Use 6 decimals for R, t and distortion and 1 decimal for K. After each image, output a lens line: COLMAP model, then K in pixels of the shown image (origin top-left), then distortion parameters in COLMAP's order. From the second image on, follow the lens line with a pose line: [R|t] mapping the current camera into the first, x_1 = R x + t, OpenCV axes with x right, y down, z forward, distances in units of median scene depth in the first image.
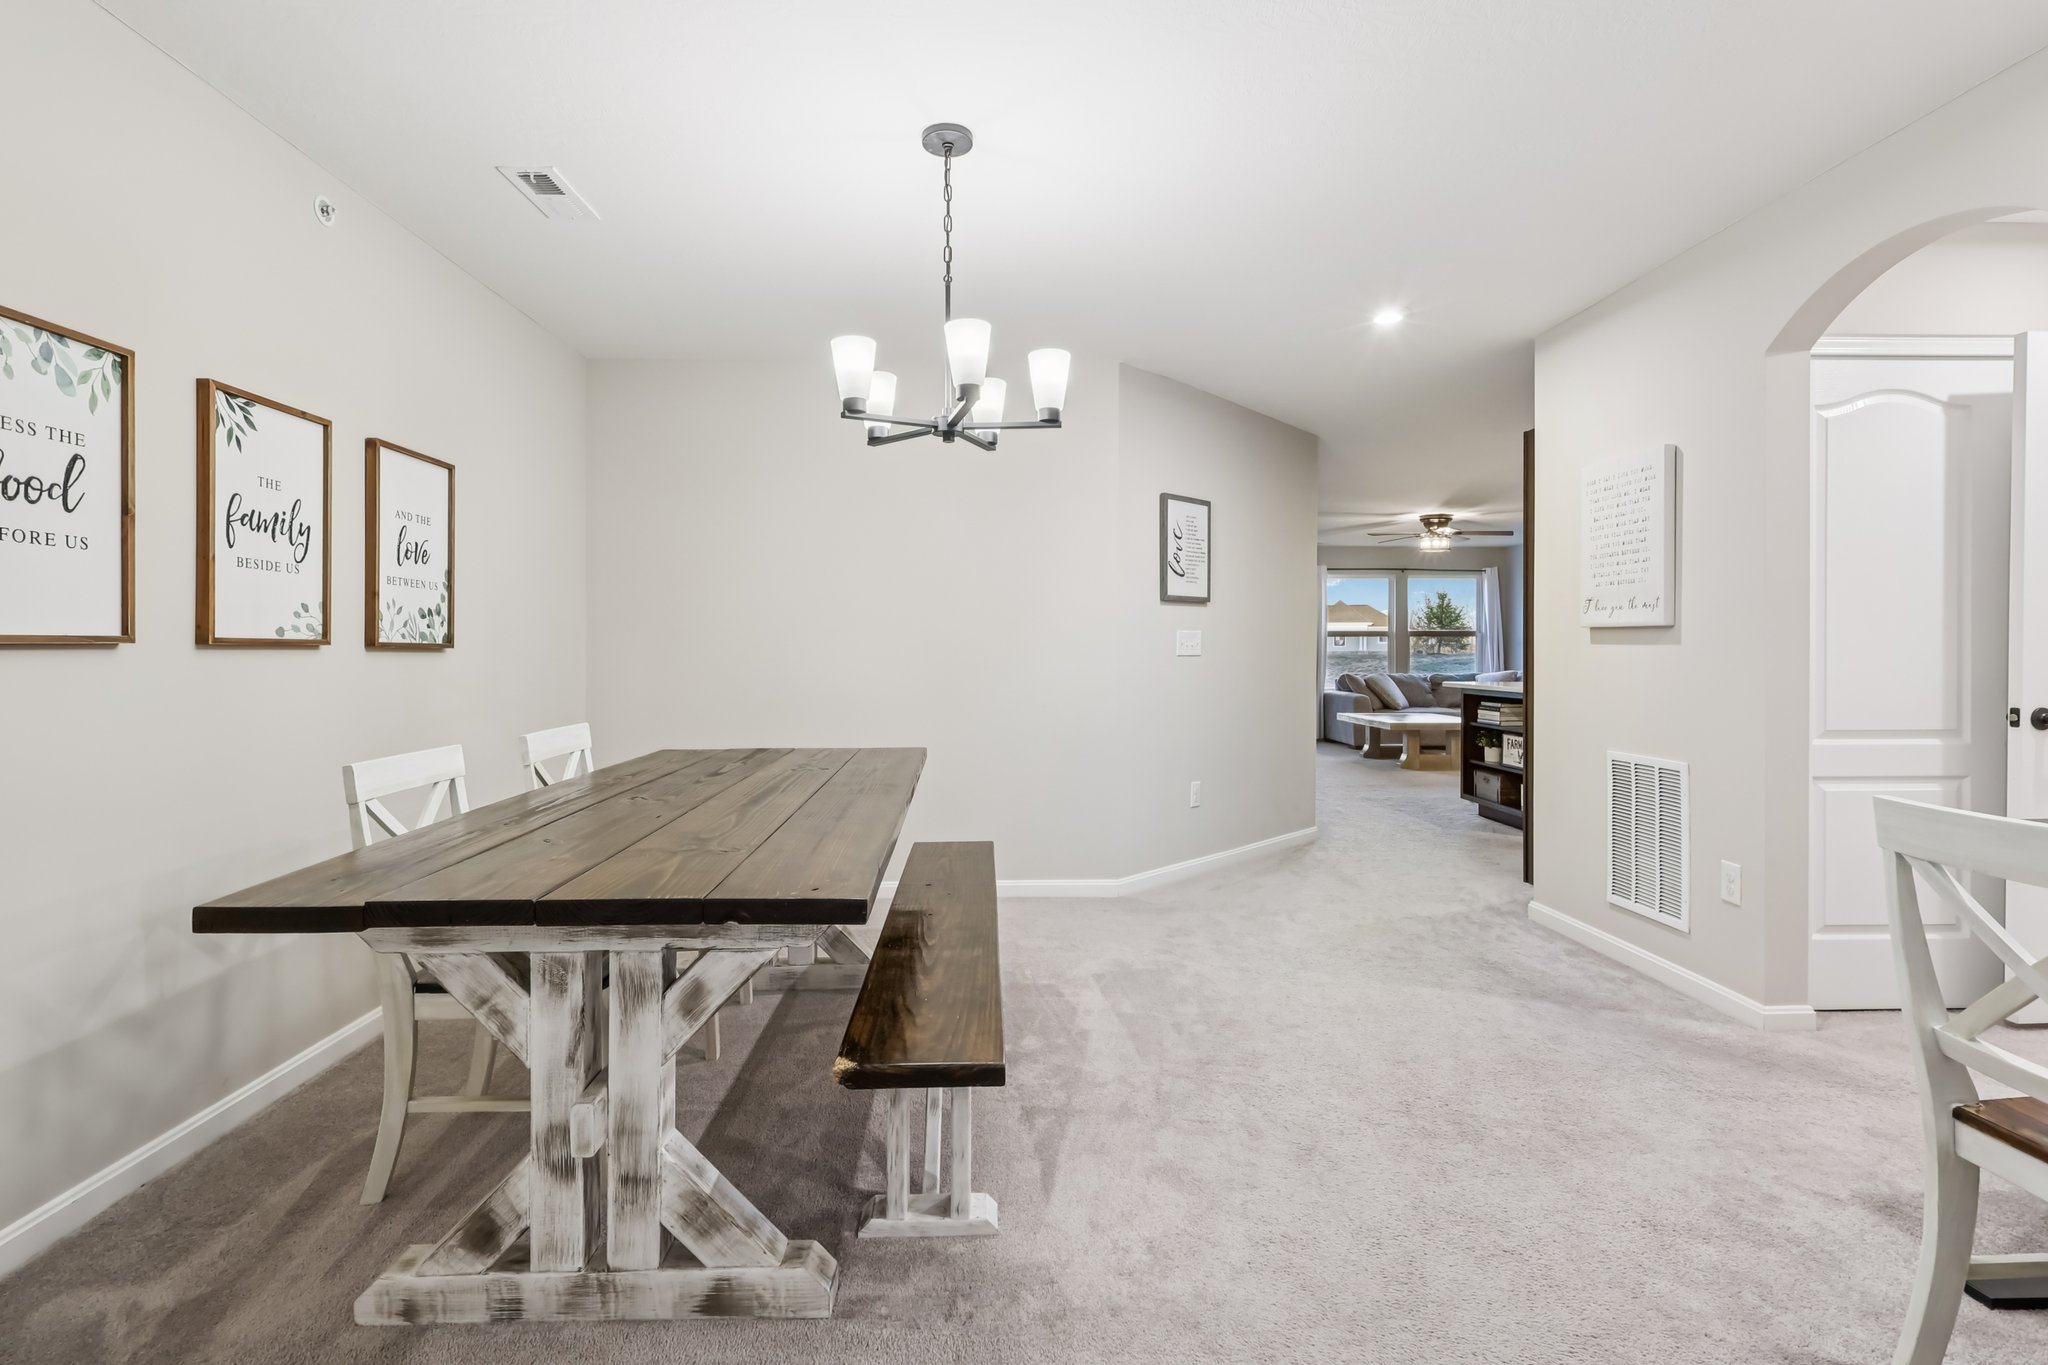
lens RADIAL K [[950.8, 0, 1020.0], [0, 950.8, 657.4], [0, 0, 1]] dist [0.001694, -0.001565]
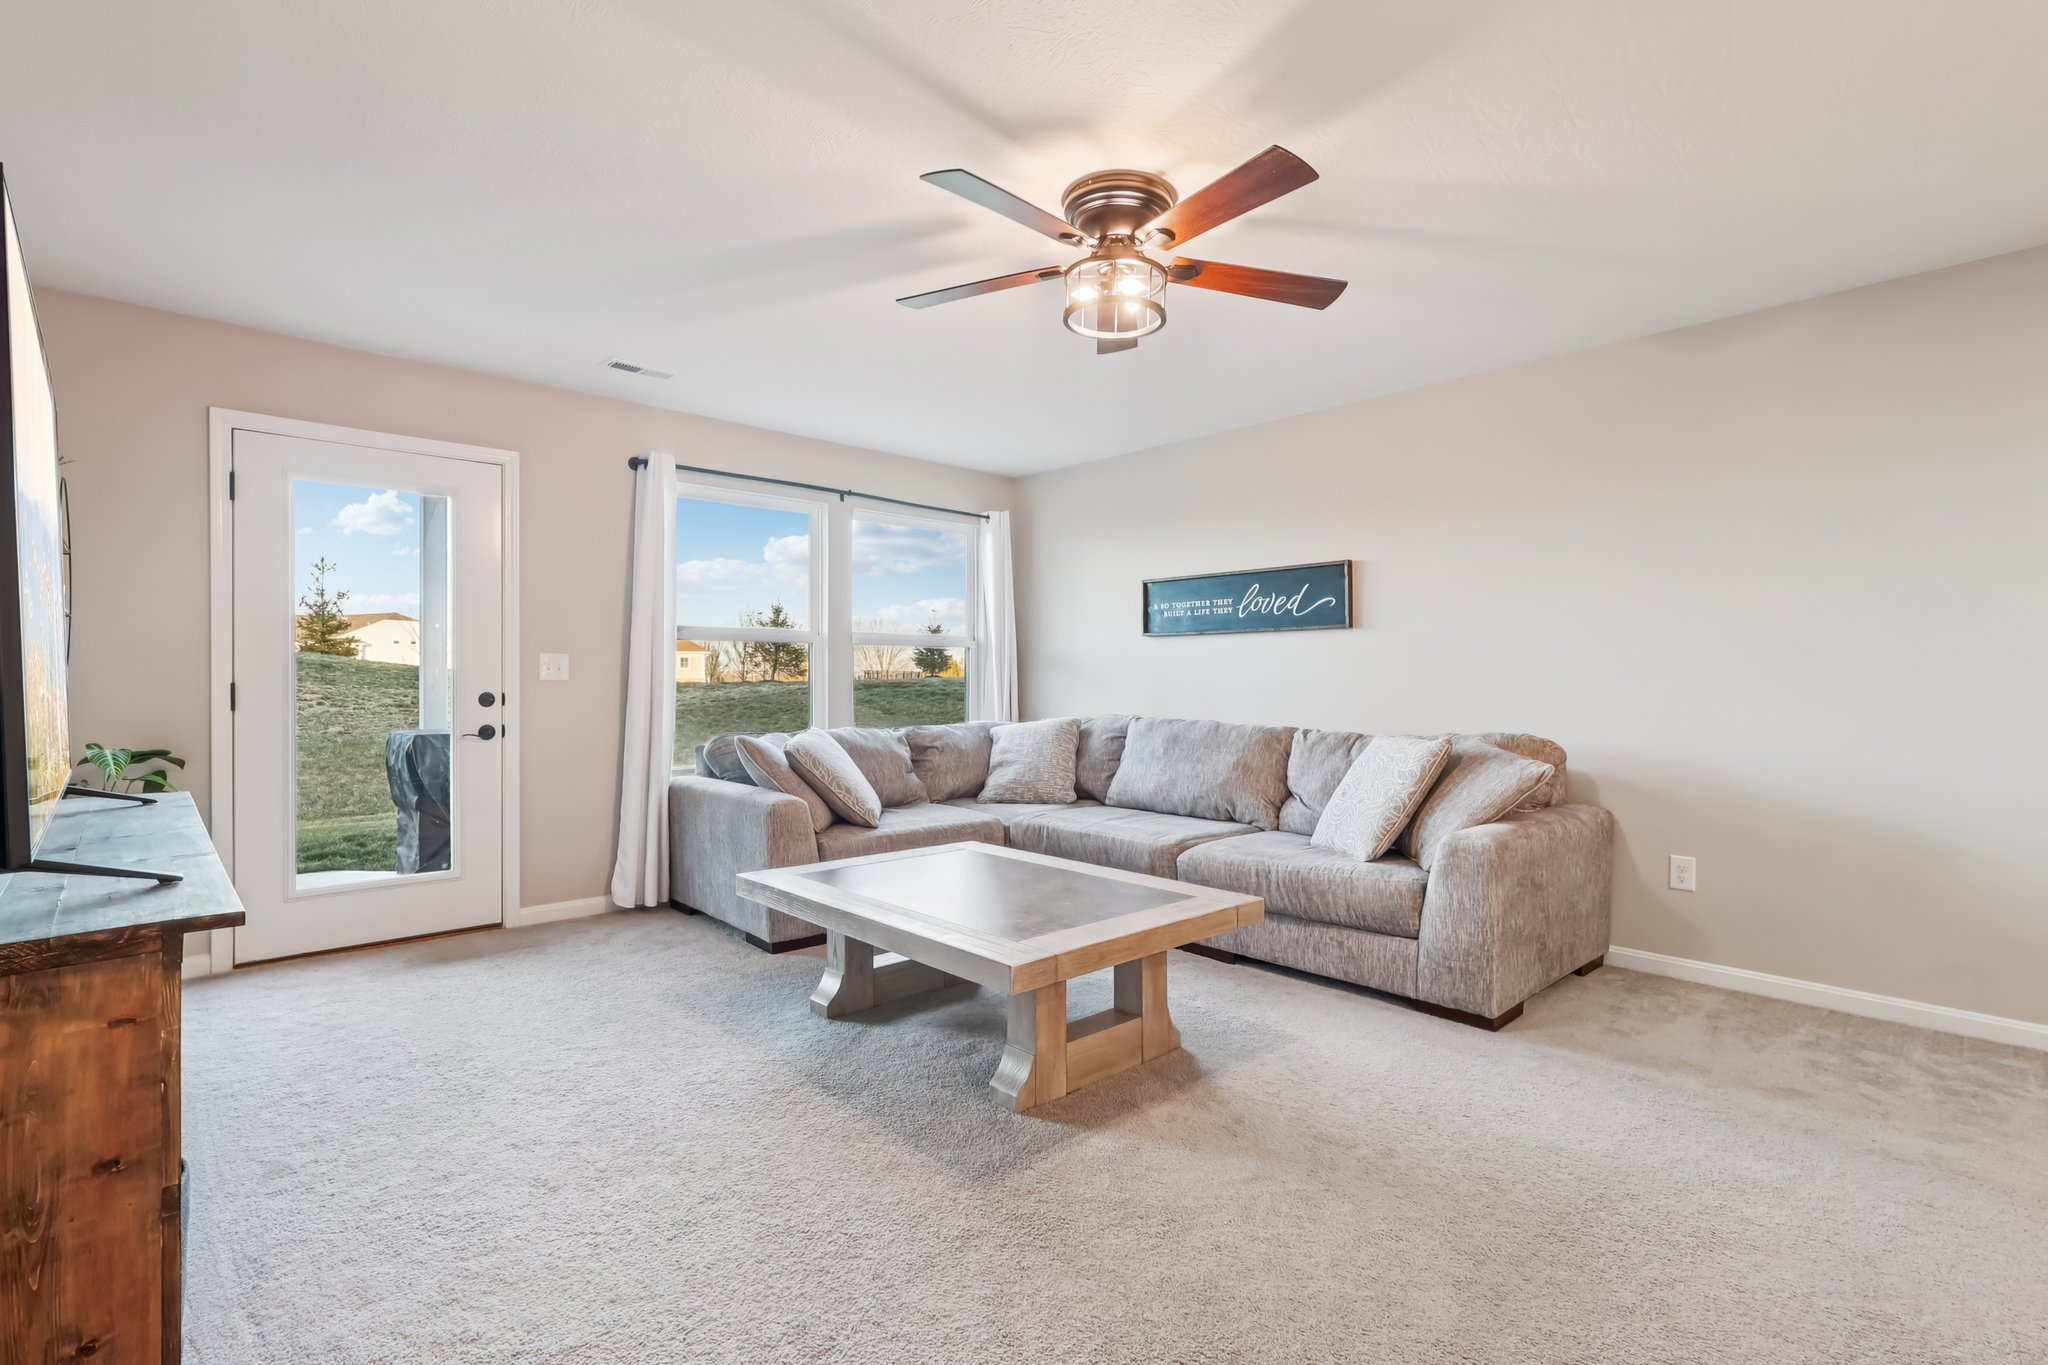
lens RADIAL K [[950.8, 0, 1036.0], [0, 950.8, 685.0], [0, 0, 1]] dist [0.001694, -0.001565]
pose [[0.748632, 0.003313, 0.662977, 0.674984], [-0.004220, 0.999991, -0.000233, -0.009233], [-0.662972, -0.002623, 0.748640, 2.338960]]
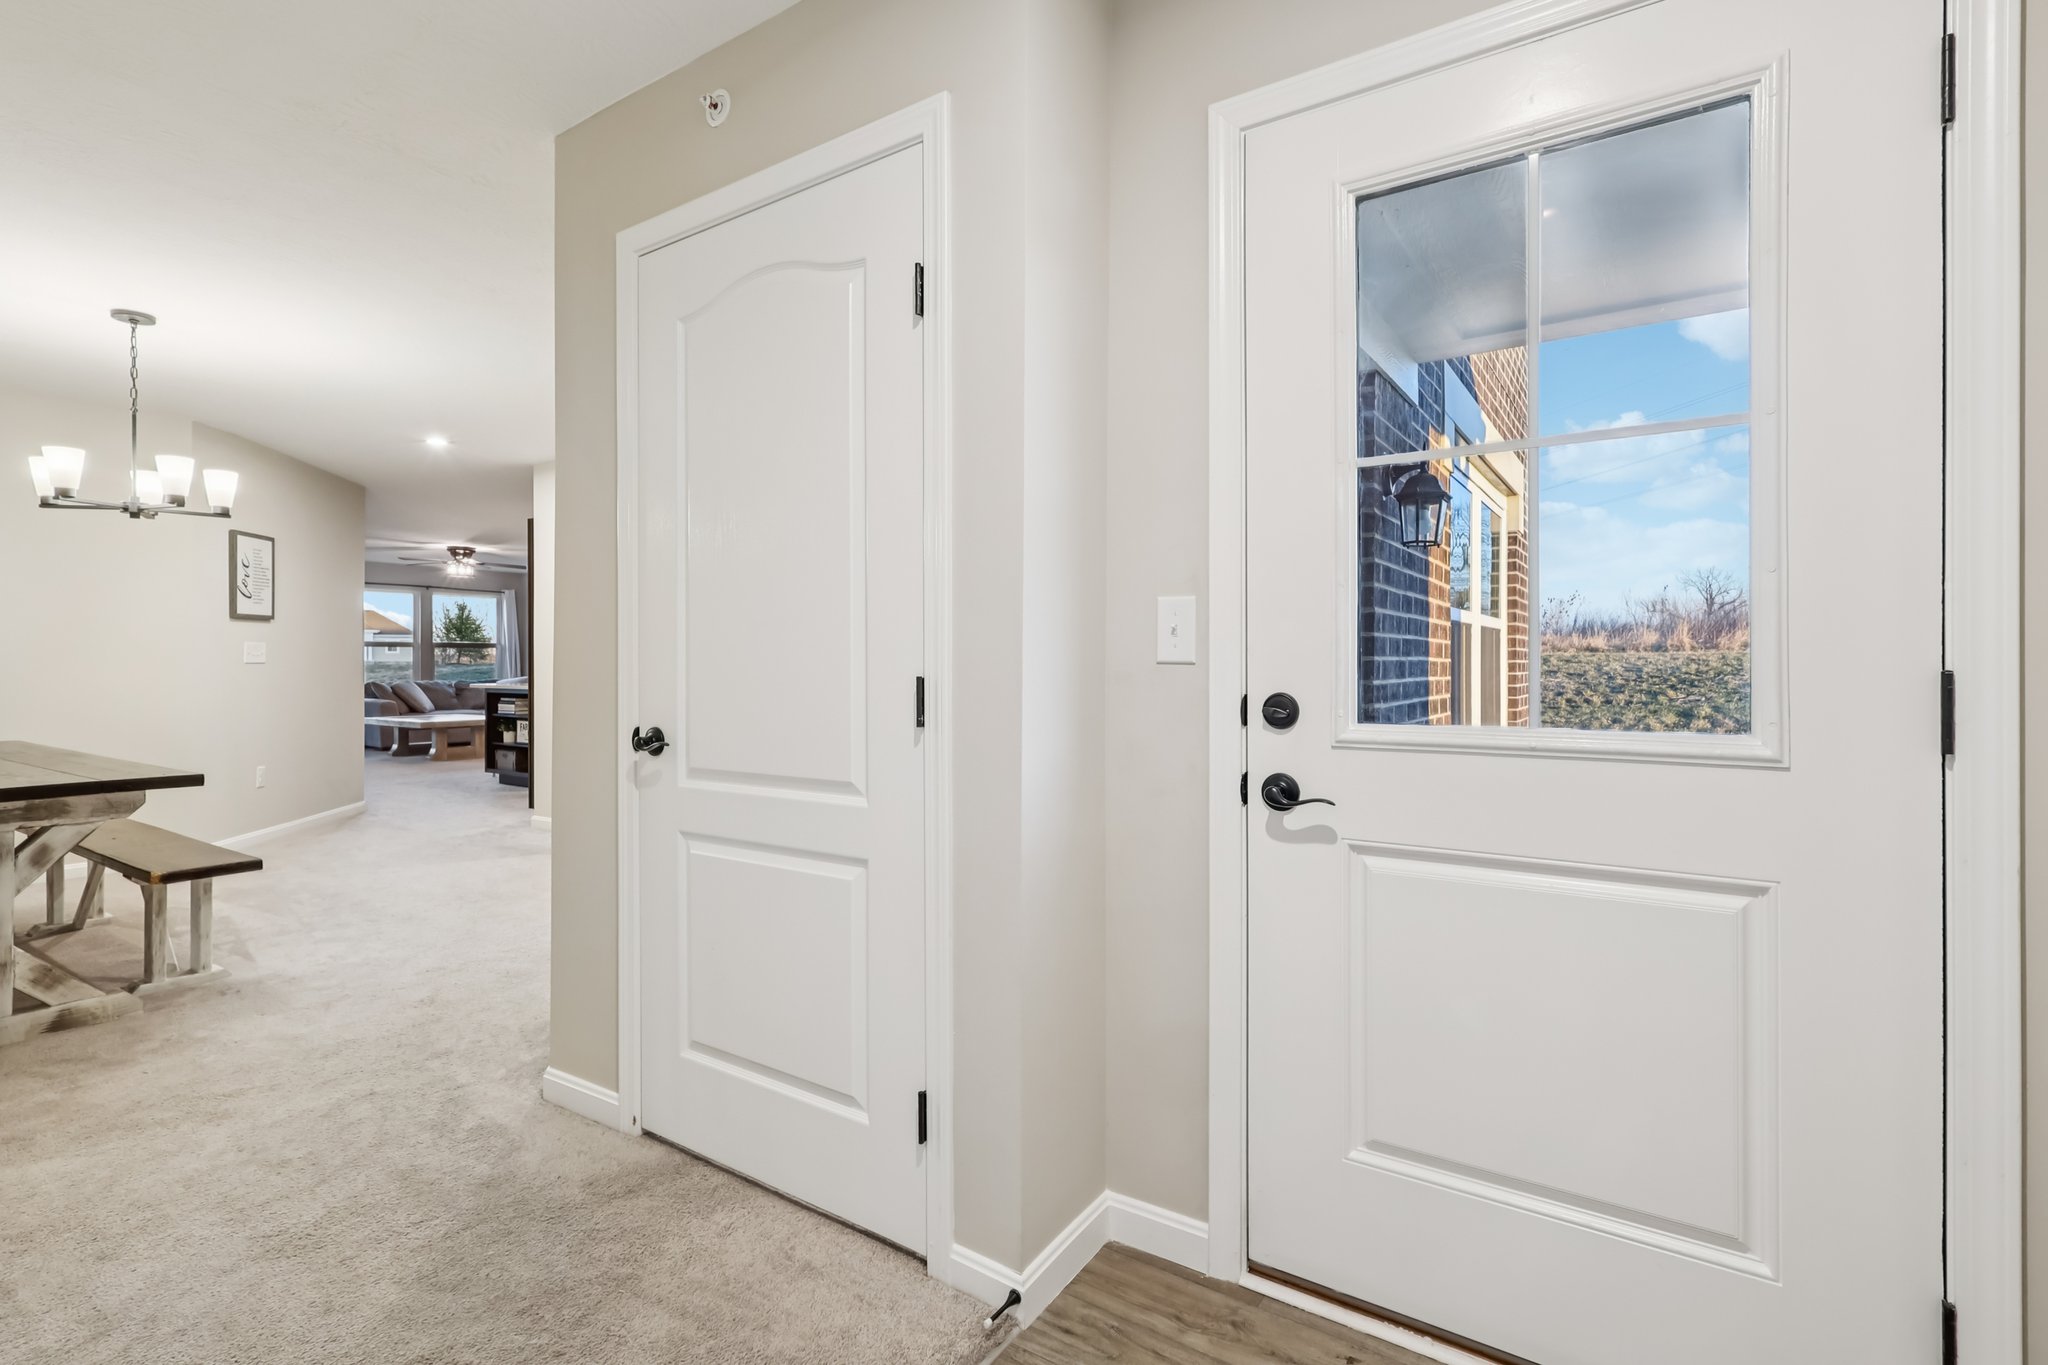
lens RADIAL K [[950.8, 0, 1018.3], [0, 950.8, 663.9], [0, 0, 1]] dist [0.001694, -0.001565]
pose [[0.582074, -0.000747, 0.813136, -0.374288], [0.004058, 0.999990, -0.001986, 0.008540], [-0.813126, 0.004456, 0.582071, -0.775229]]
